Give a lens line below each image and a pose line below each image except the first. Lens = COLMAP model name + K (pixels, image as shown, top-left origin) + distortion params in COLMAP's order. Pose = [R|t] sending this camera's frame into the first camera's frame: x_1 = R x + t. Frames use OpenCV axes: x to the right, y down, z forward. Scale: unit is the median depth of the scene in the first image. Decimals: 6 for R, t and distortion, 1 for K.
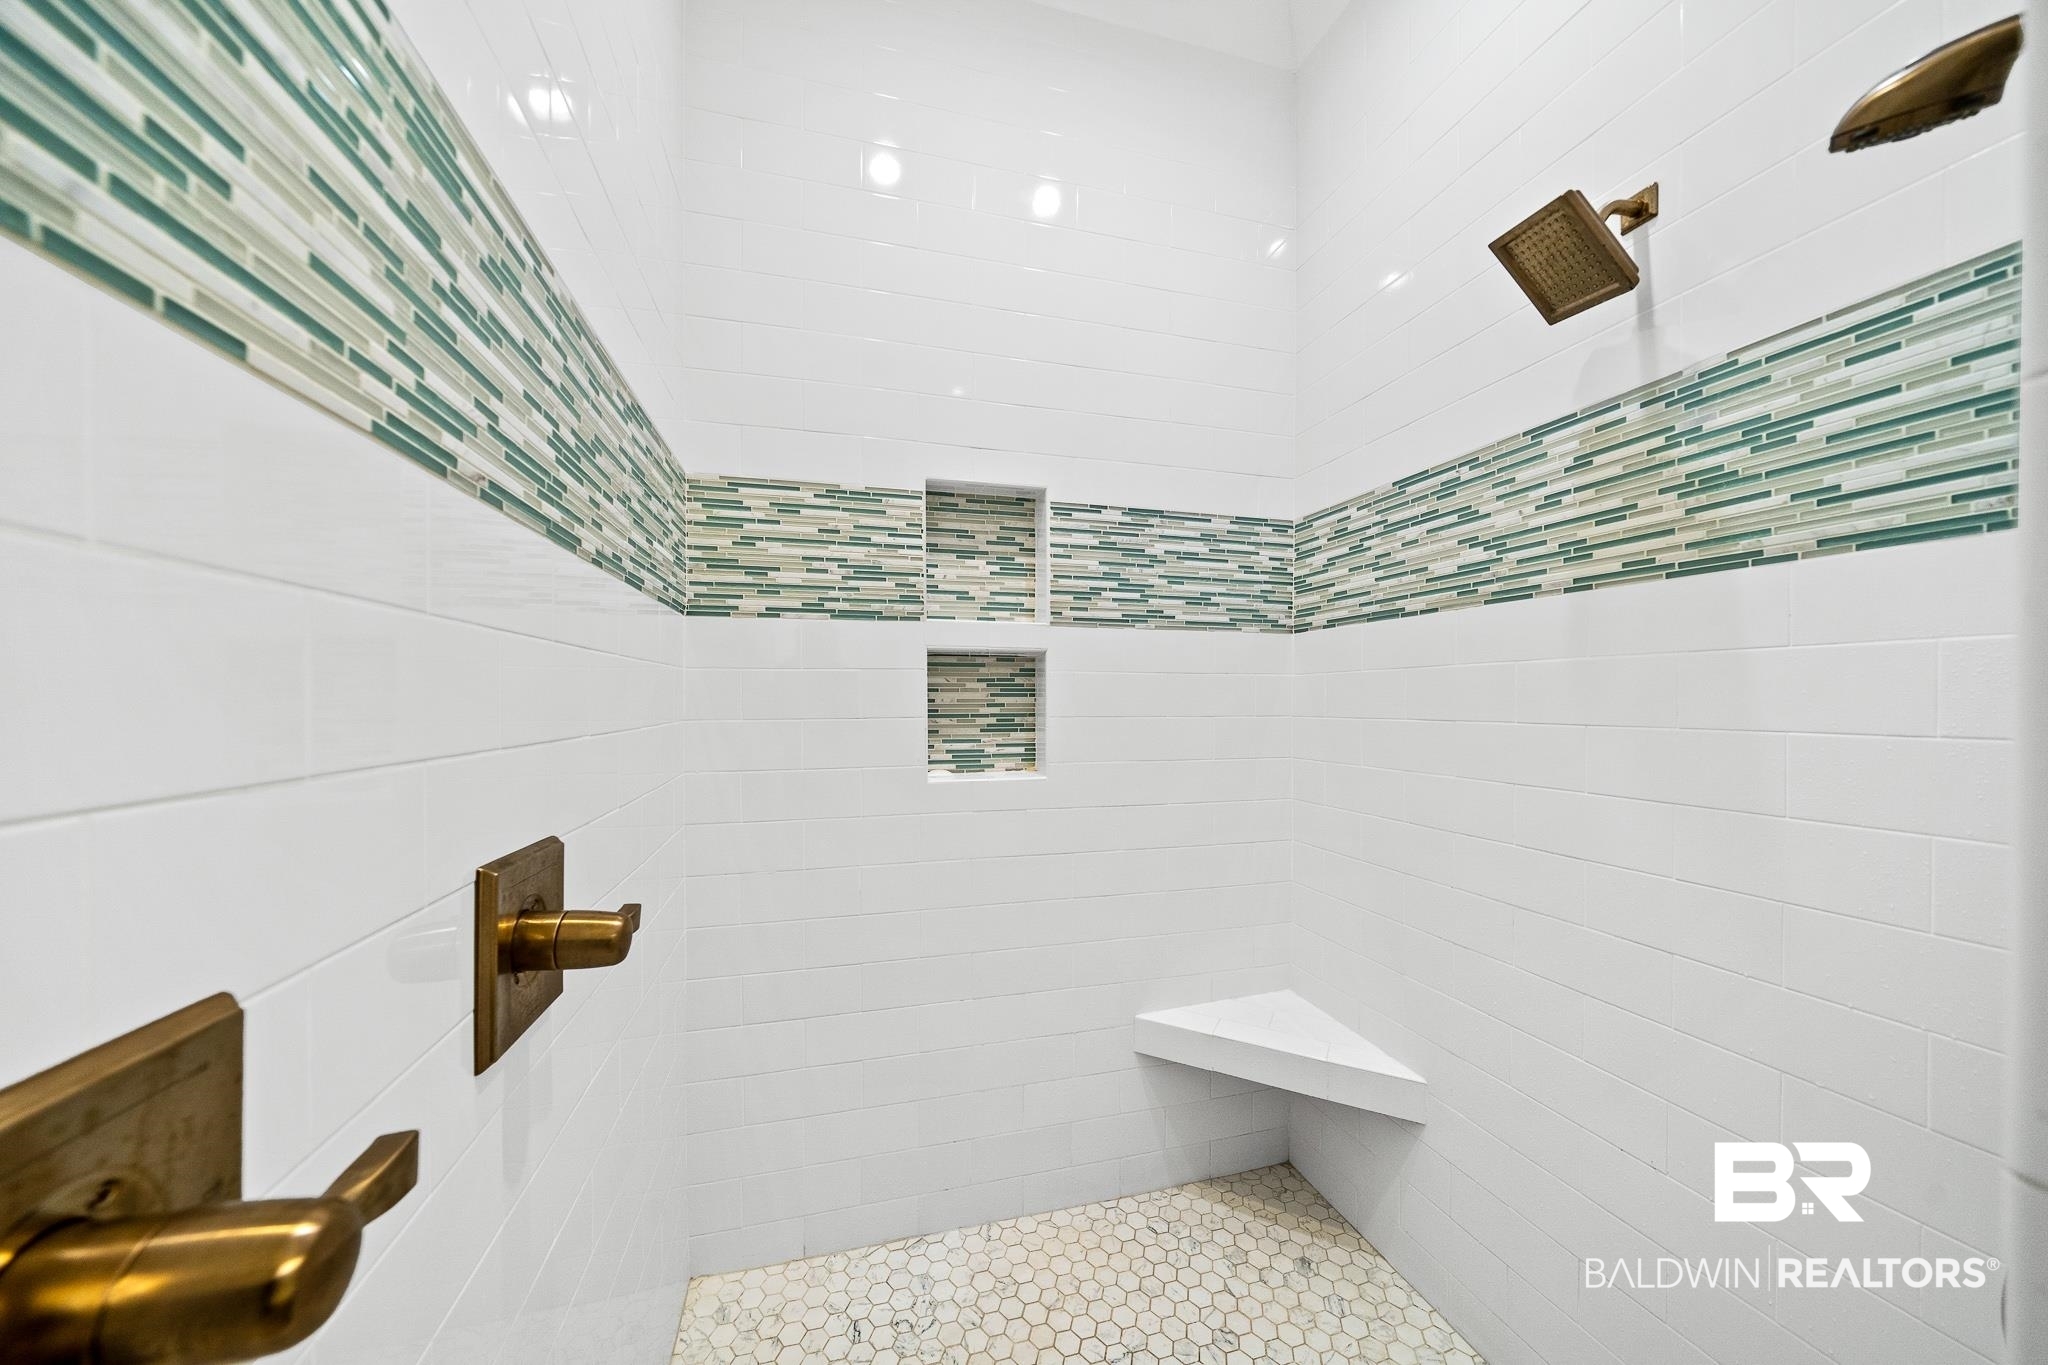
lens RADIAL K [[709.0, 0, 1024.9], [0, 709.0, 690.6], [0, 0, 1]] dist [0.000742, 0.000104]
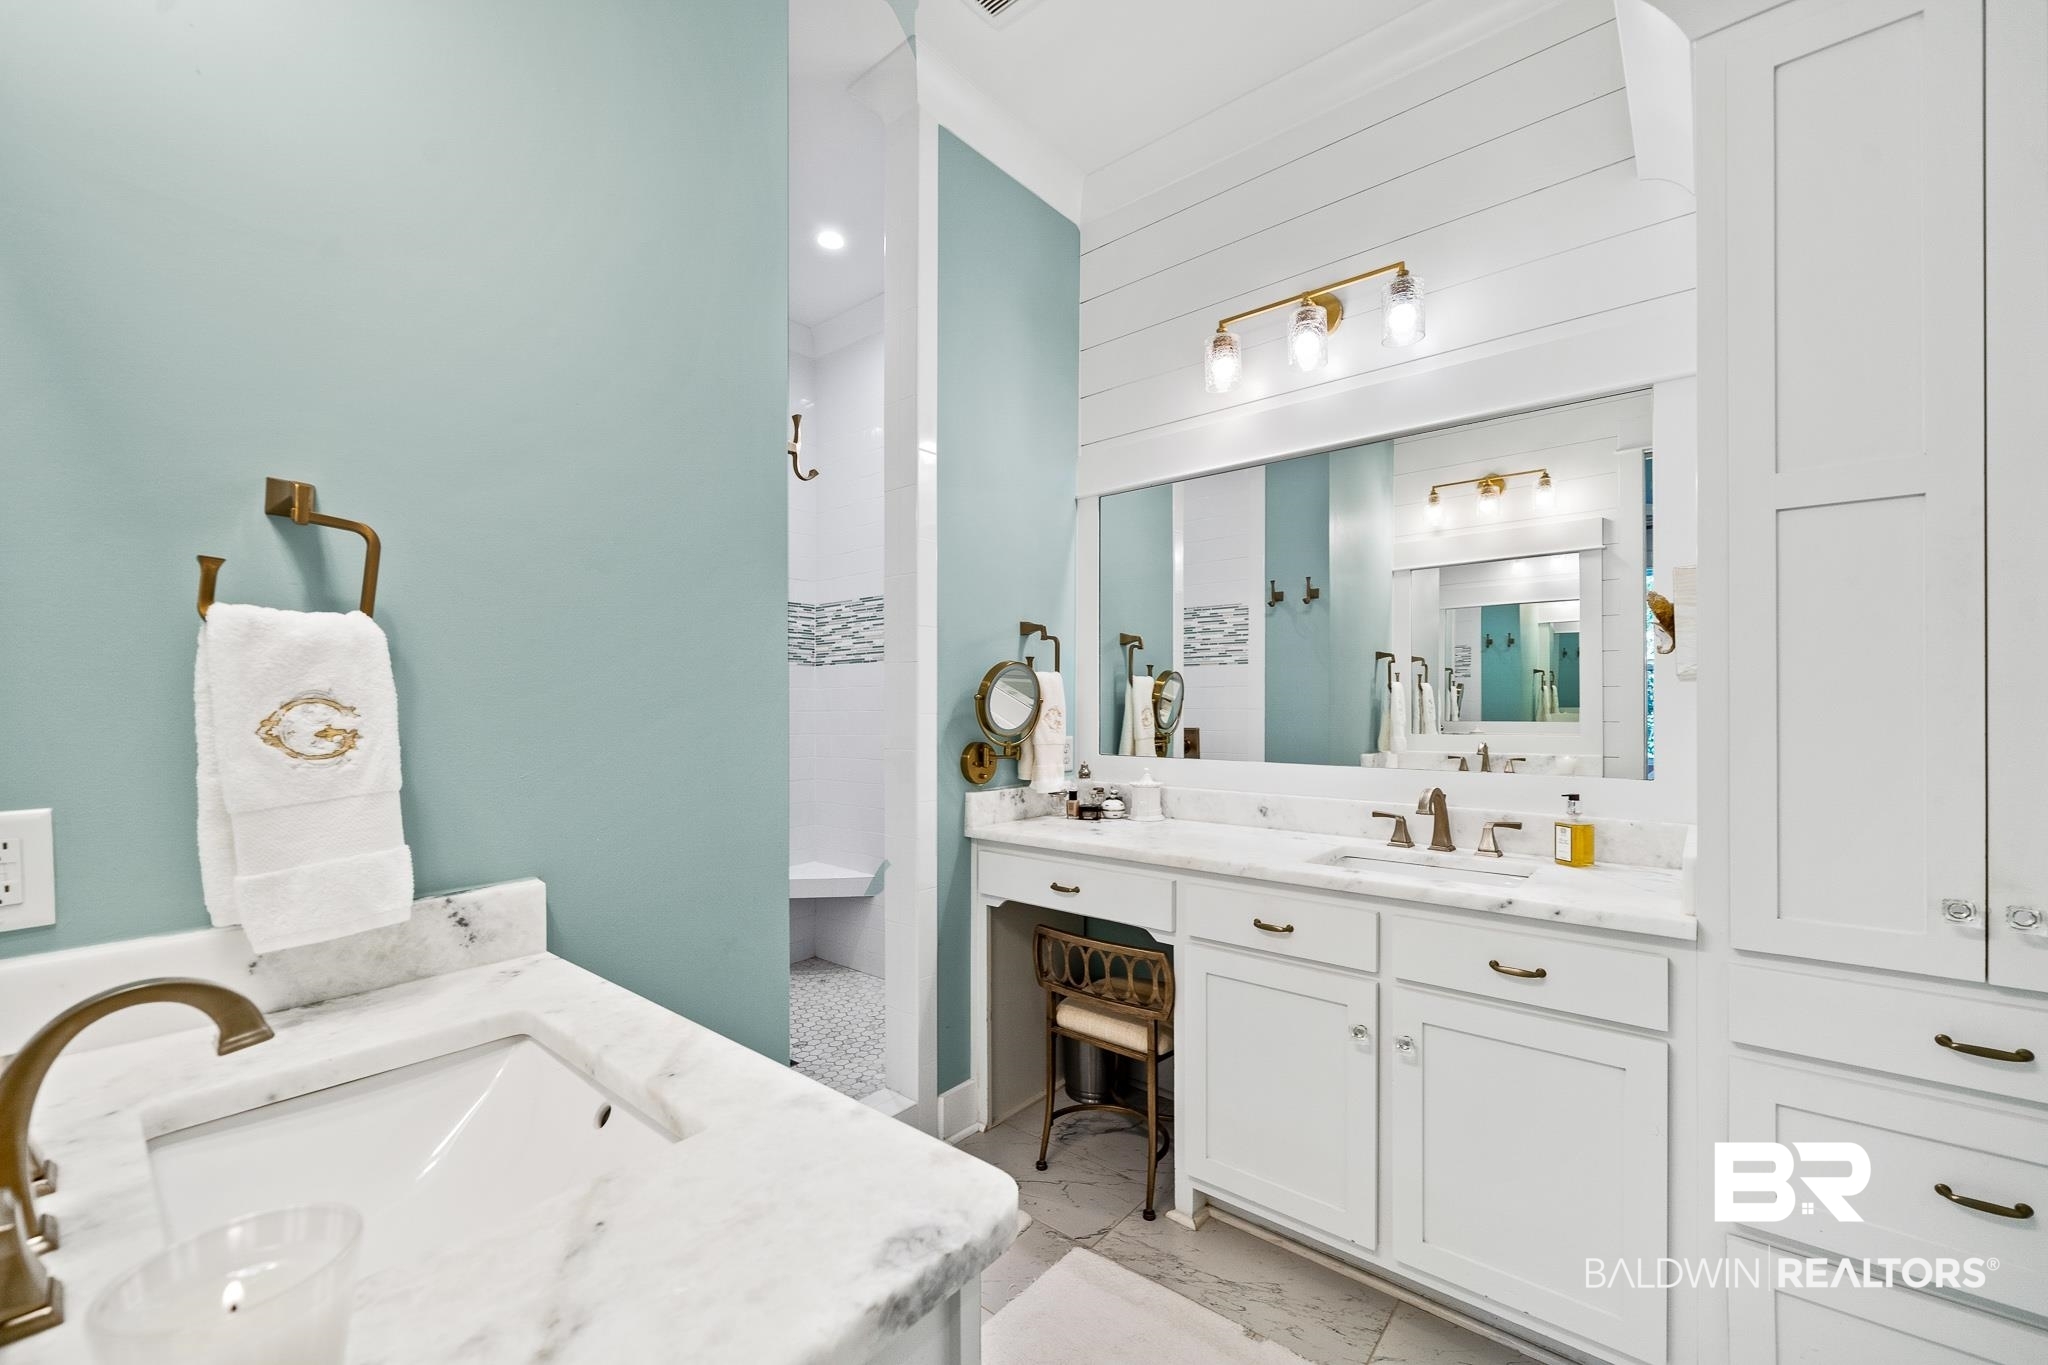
lens RADIAL K [[819.8, 0, 1024.2], [0, 819.8, 694.4], [0, 0, 1]] dist [-0.000475, -0.000244]
pose [[0.824413, -0.007914, 0.565934, -0.399860], [0.008042, 0.999965, 0.002269, -0.008911], [-0.565932, 0.002681, 0.824447, -1.120482]]
